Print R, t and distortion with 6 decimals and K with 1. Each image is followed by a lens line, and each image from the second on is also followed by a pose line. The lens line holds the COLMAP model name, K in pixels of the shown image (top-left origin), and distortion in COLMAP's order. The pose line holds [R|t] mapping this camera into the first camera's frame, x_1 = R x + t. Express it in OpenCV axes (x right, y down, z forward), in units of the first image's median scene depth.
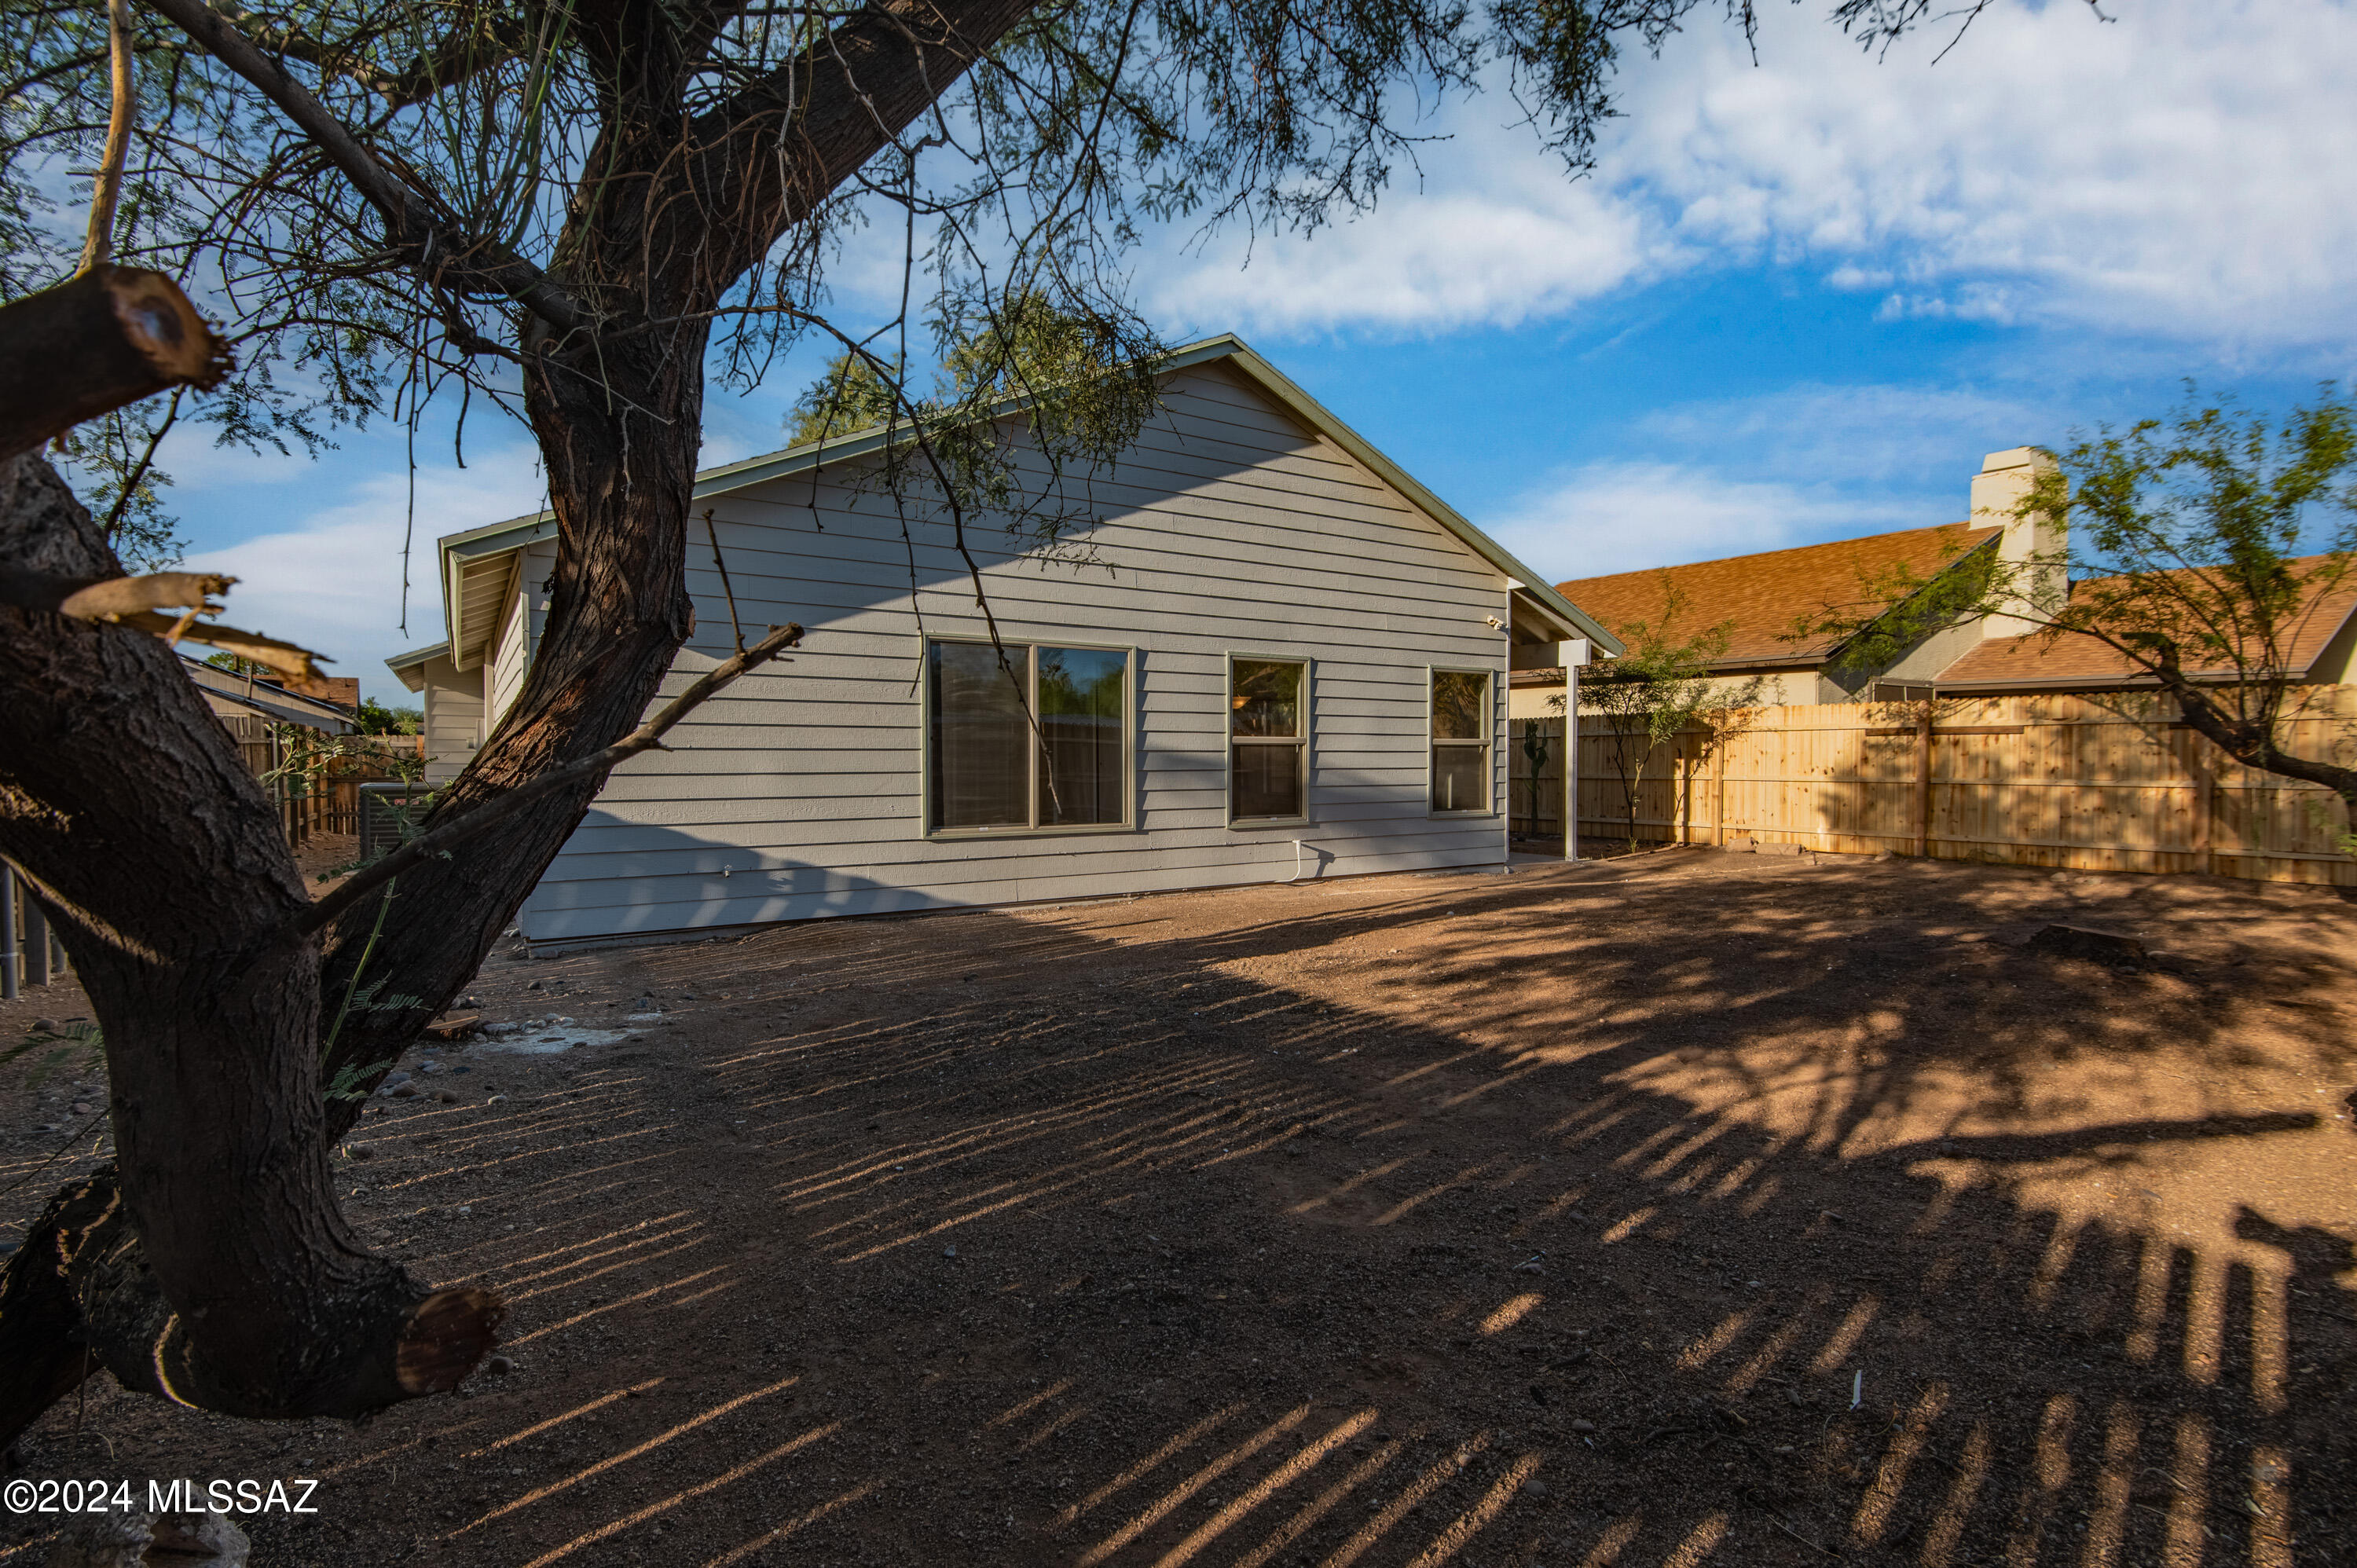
lens RADIAL K [[1102.7, 0, 1178.5], [0, 1102.7, 784.0], [0, 0, 1]] dist [-0.000038, -0.000037]
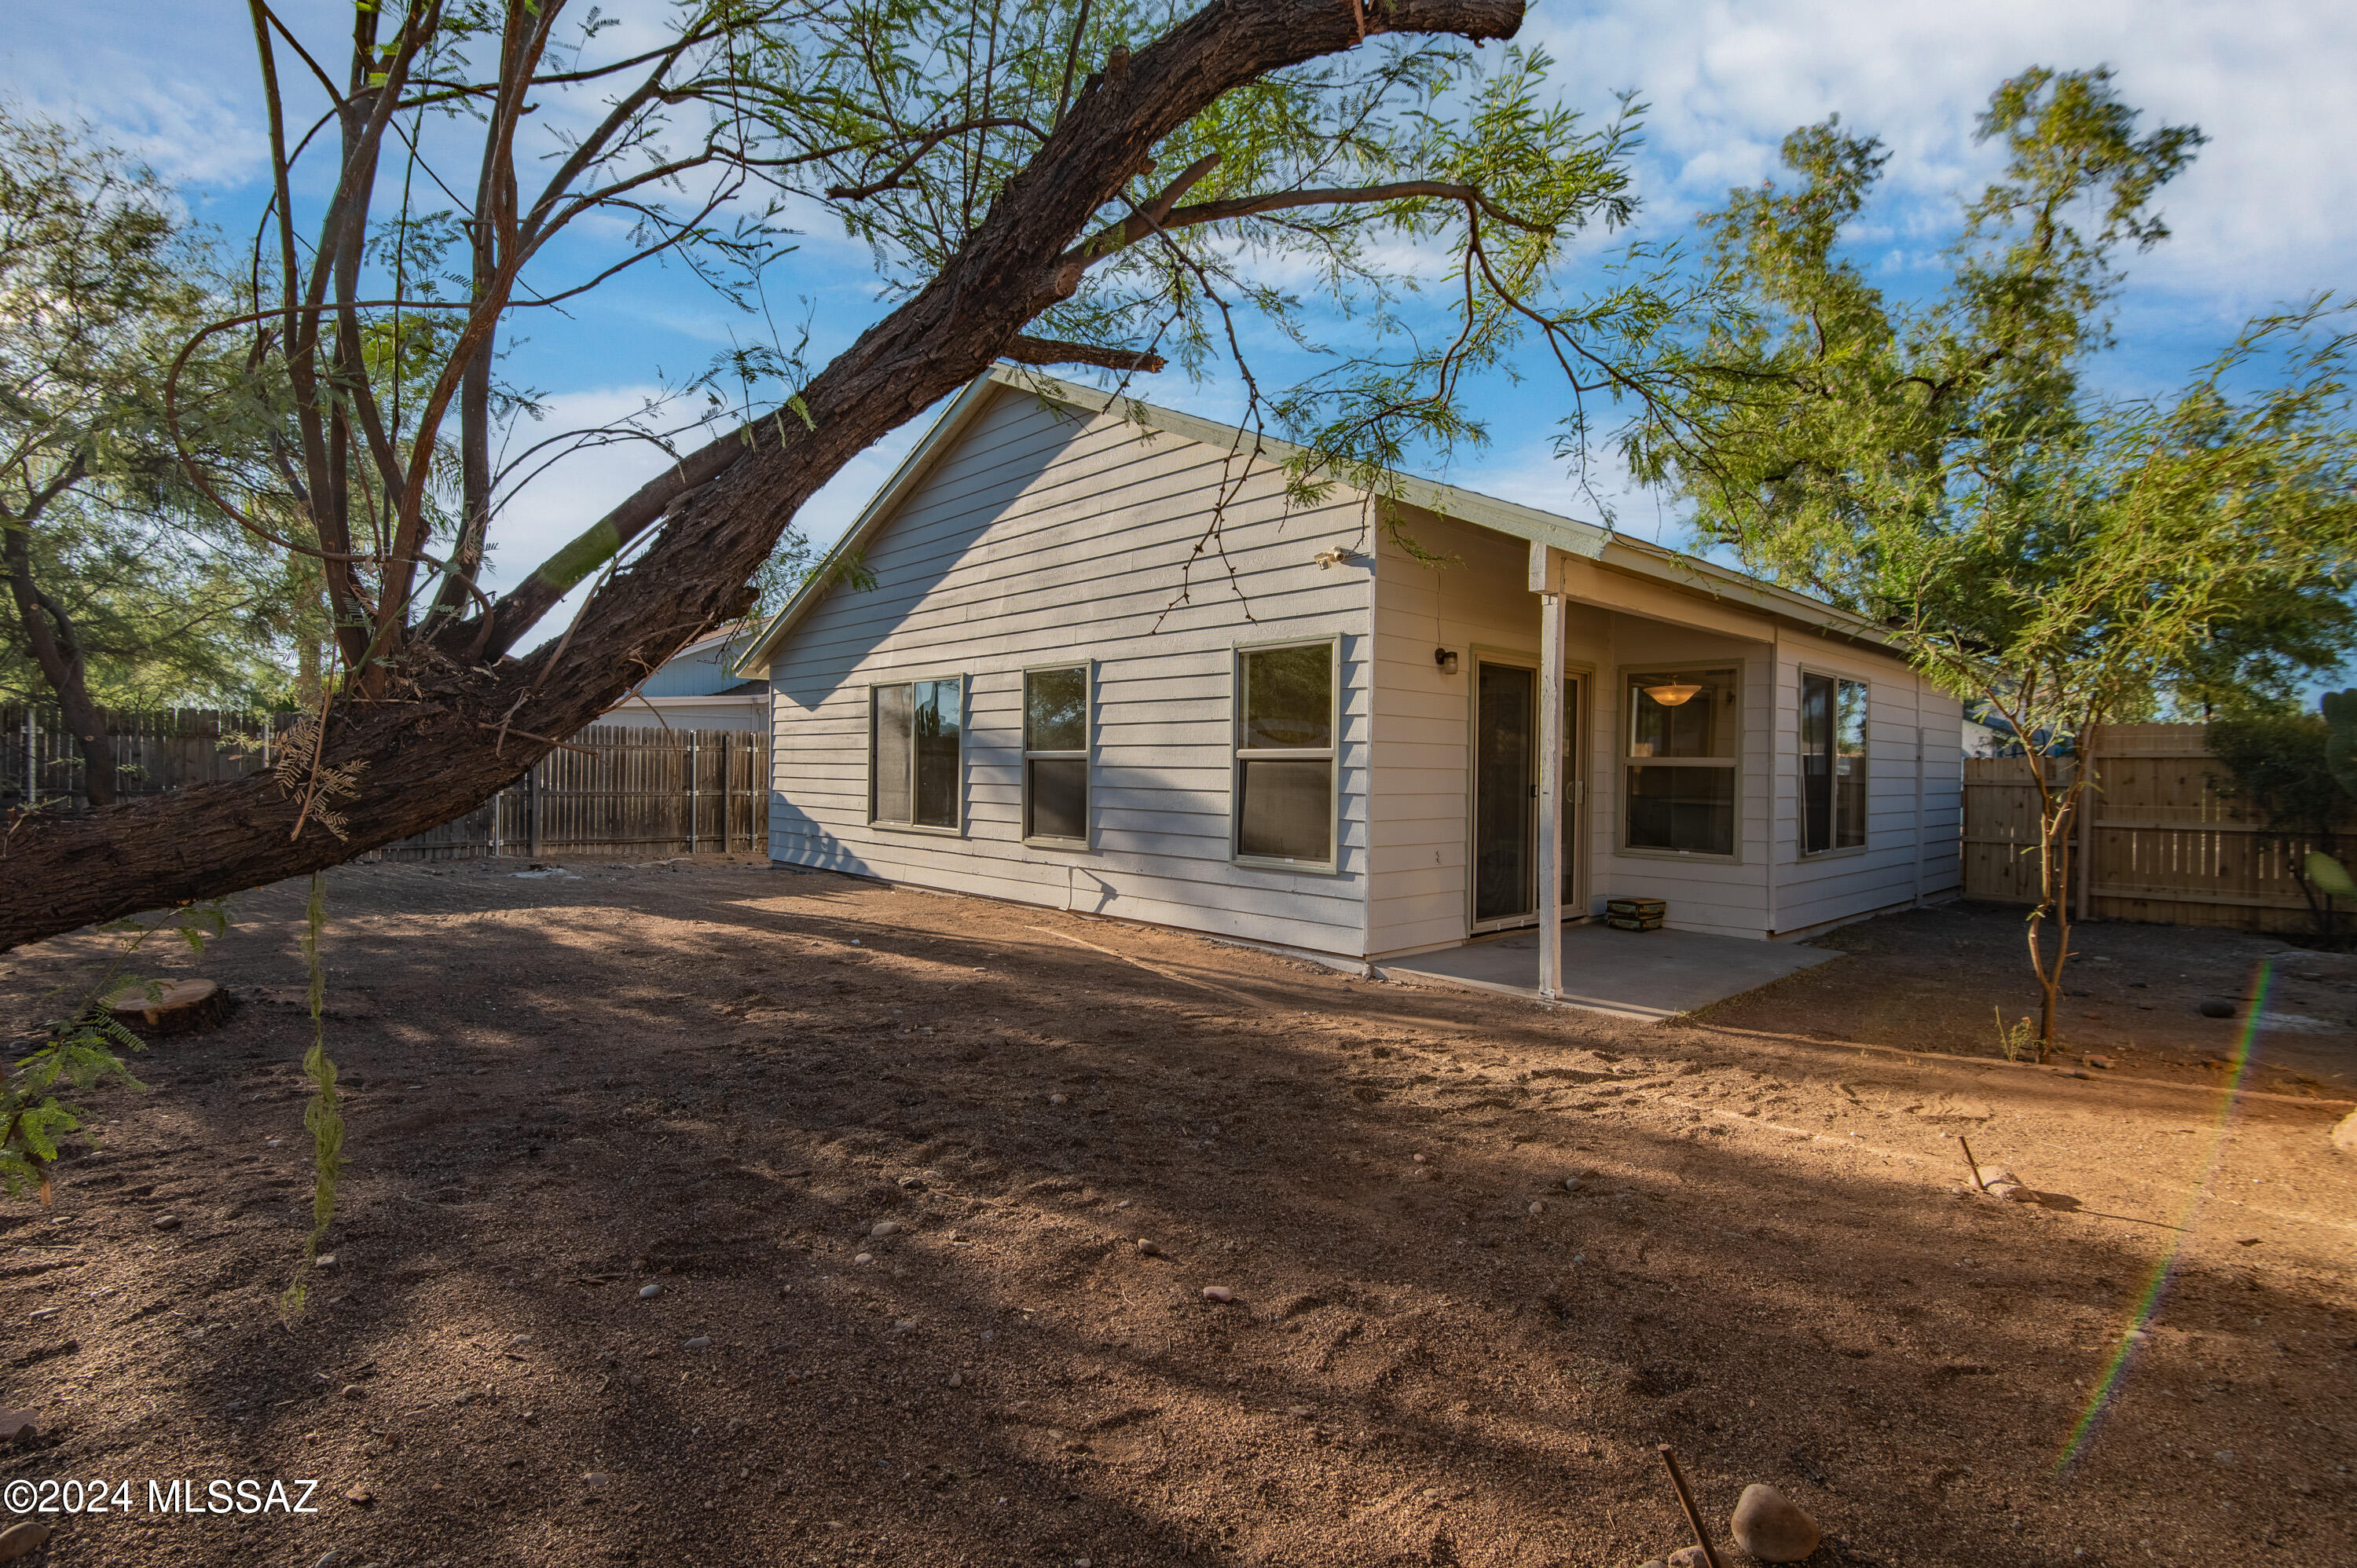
lens RADIAL K [[1102.7, 0, 1178.5], [0, 1102.7, 784.0], [0, 0, 1]] dist [-0.000038, -0.000037]
pose [[0.170673, 0.021291, -0.985098, 1.013869], [-0.030551, 0.999400, 0.016307, -0.033261], [0.984854, 0.027312, 0.171221, 0.941926]]
